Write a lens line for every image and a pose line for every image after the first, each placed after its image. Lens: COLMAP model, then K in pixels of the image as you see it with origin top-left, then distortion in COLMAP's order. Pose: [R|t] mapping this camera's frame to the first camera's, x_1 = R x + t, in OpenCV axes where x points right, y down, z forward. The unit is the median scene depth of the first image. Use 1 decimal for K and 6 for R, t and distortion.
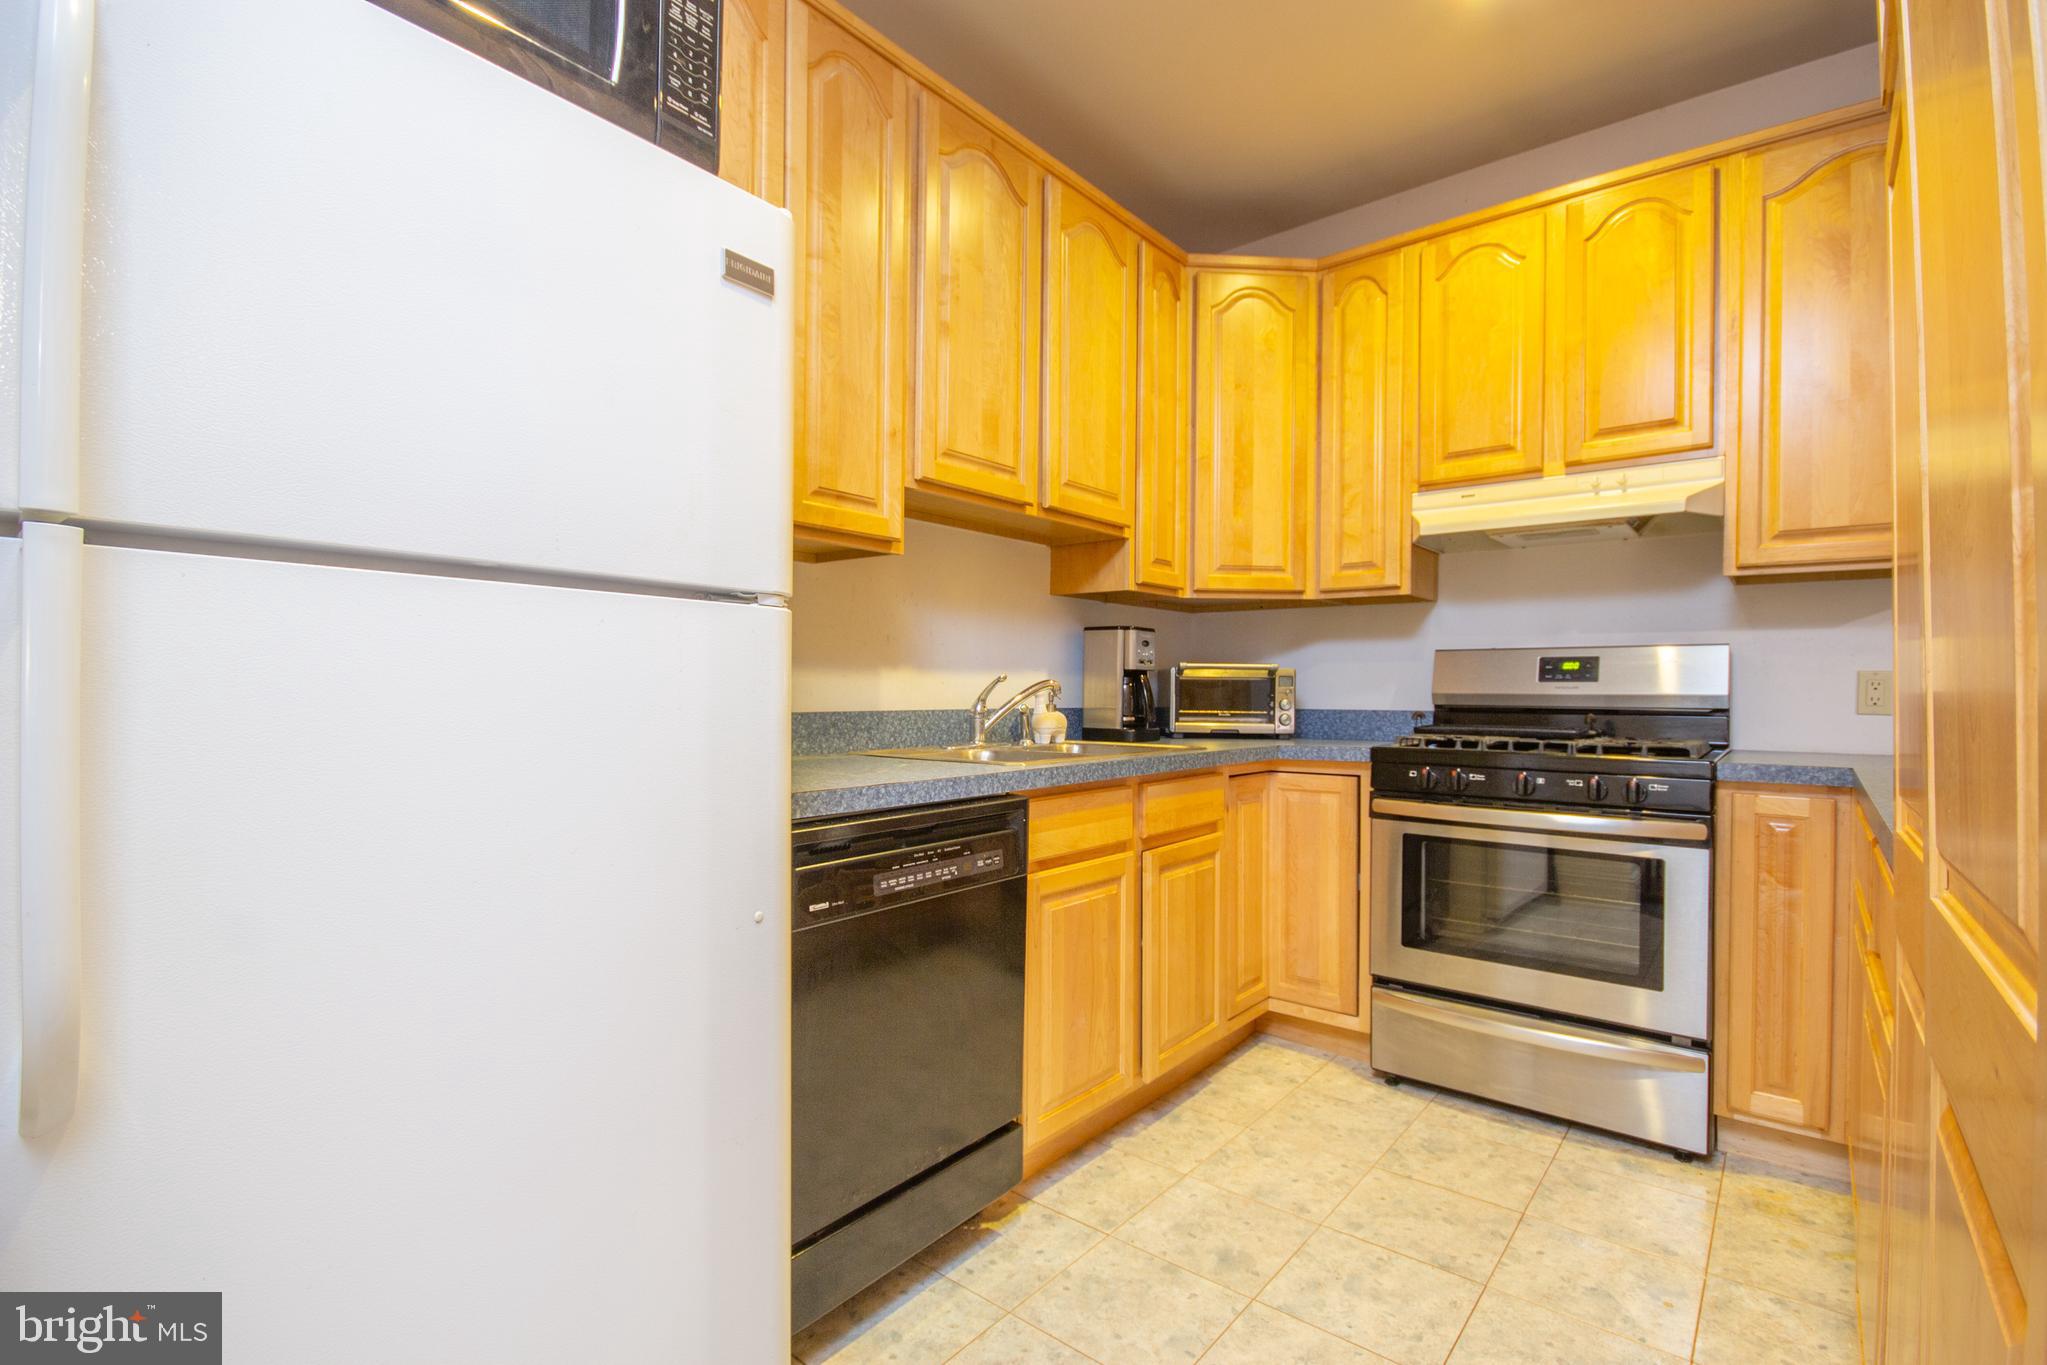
lens RADIAL K [[942.7, 0, 1008.8], [0, 942.7, 694.8], [0, 0, 1]] dist [0.000433, -0.006958]
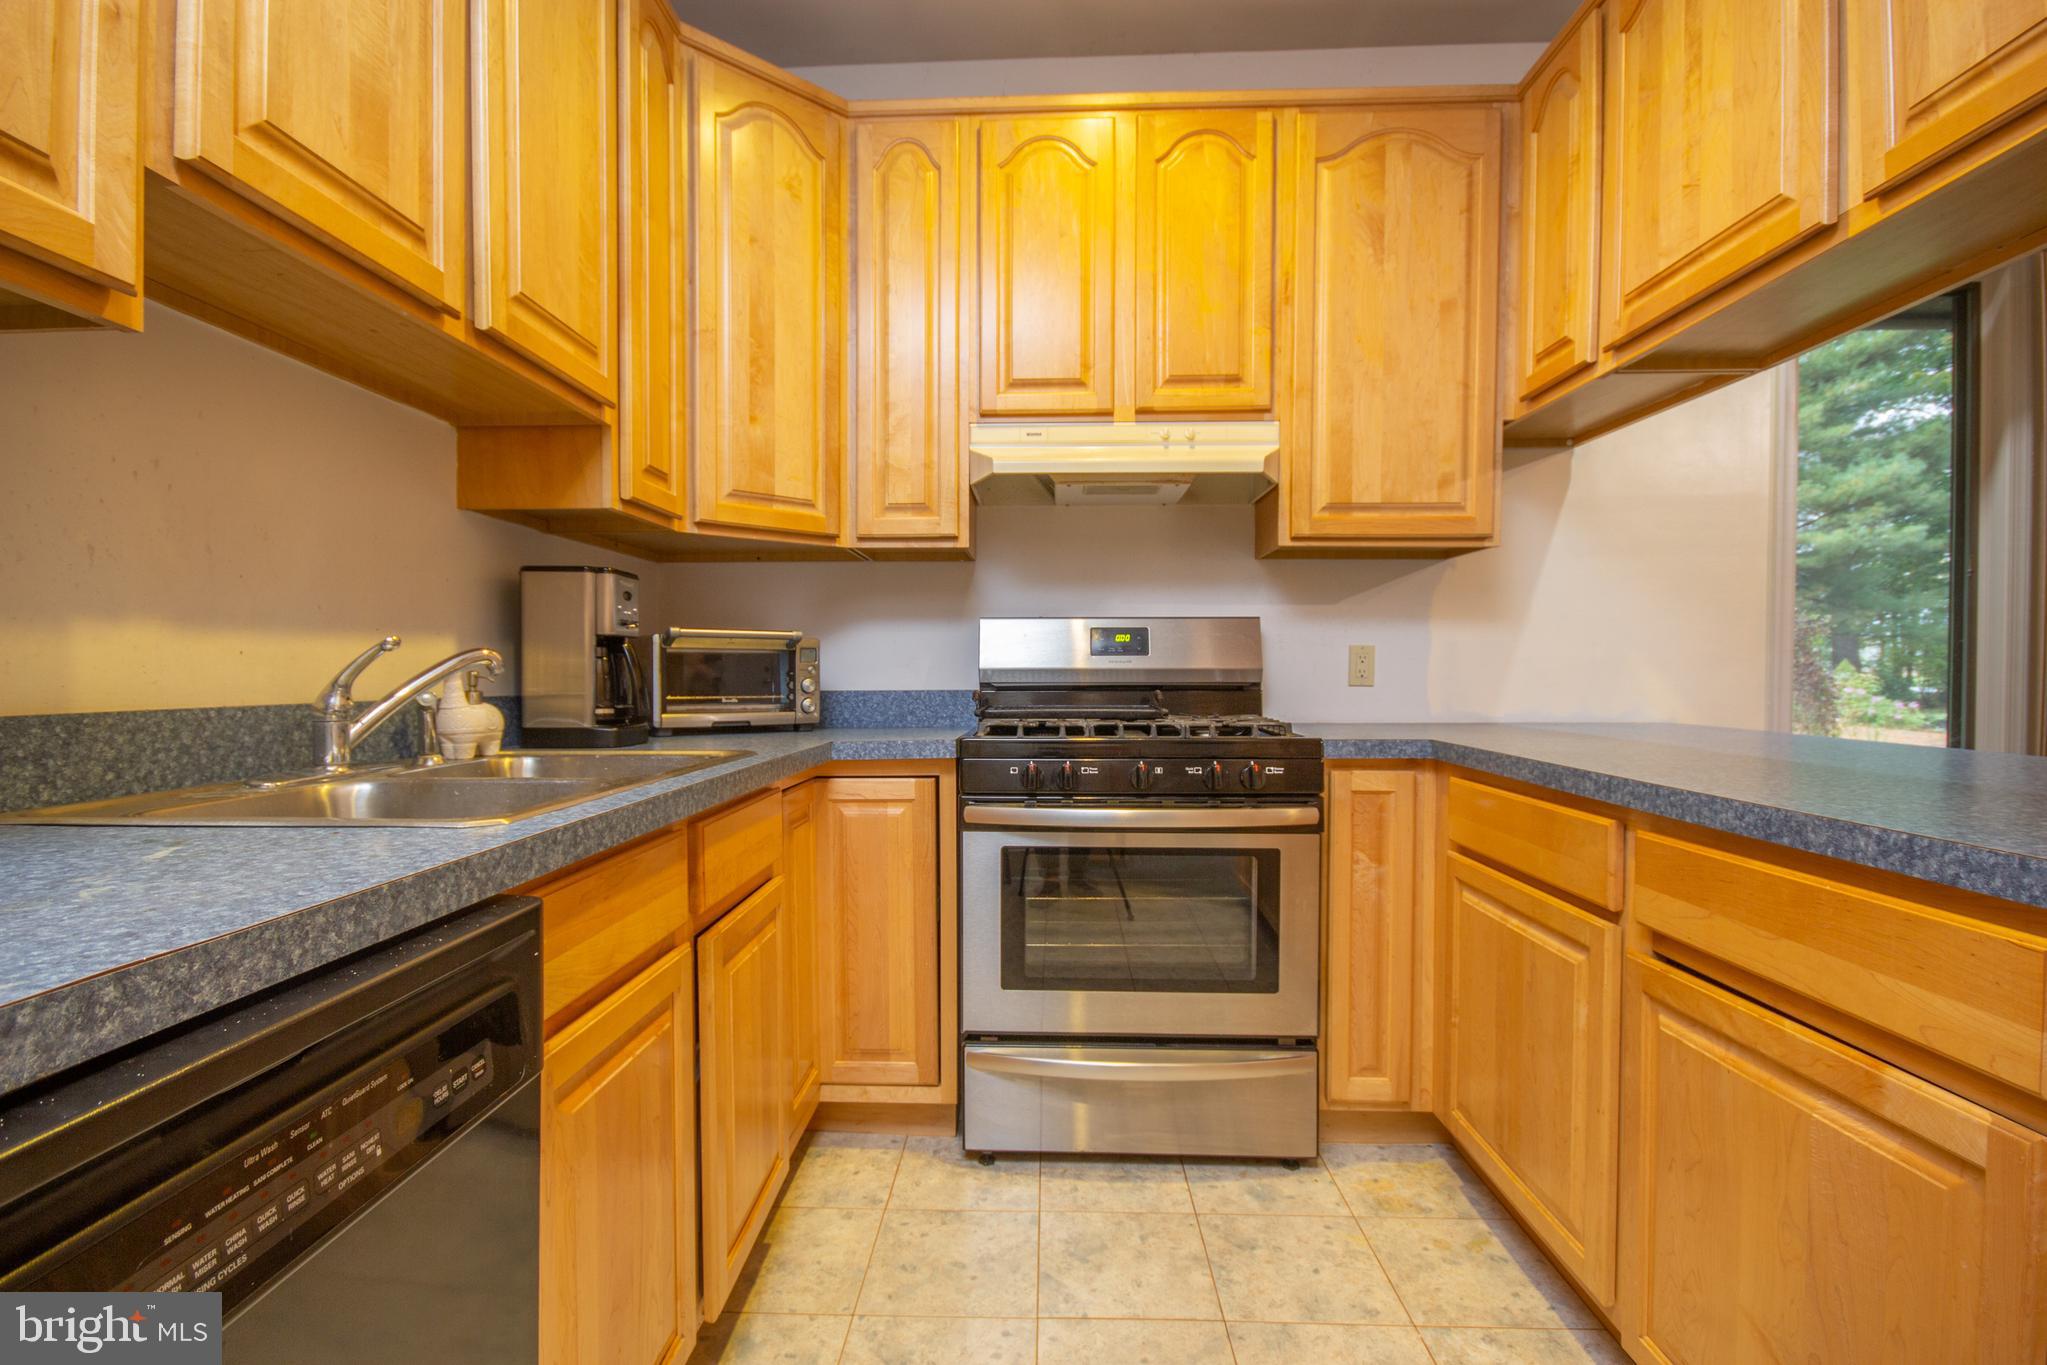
lens RADIAL K [[942.7, 0, 1008.8], [0, 942.7, 694.8], [0, 0, 1]] dist [0.000433, -0.006958]
pose [[0.792505, -0.021200, 0.609497, -0.052966], [0.009330, 0.999700, 0.022641, 0.002500], [-0.609794, -0.012256, 0.792465, 0.364772]]
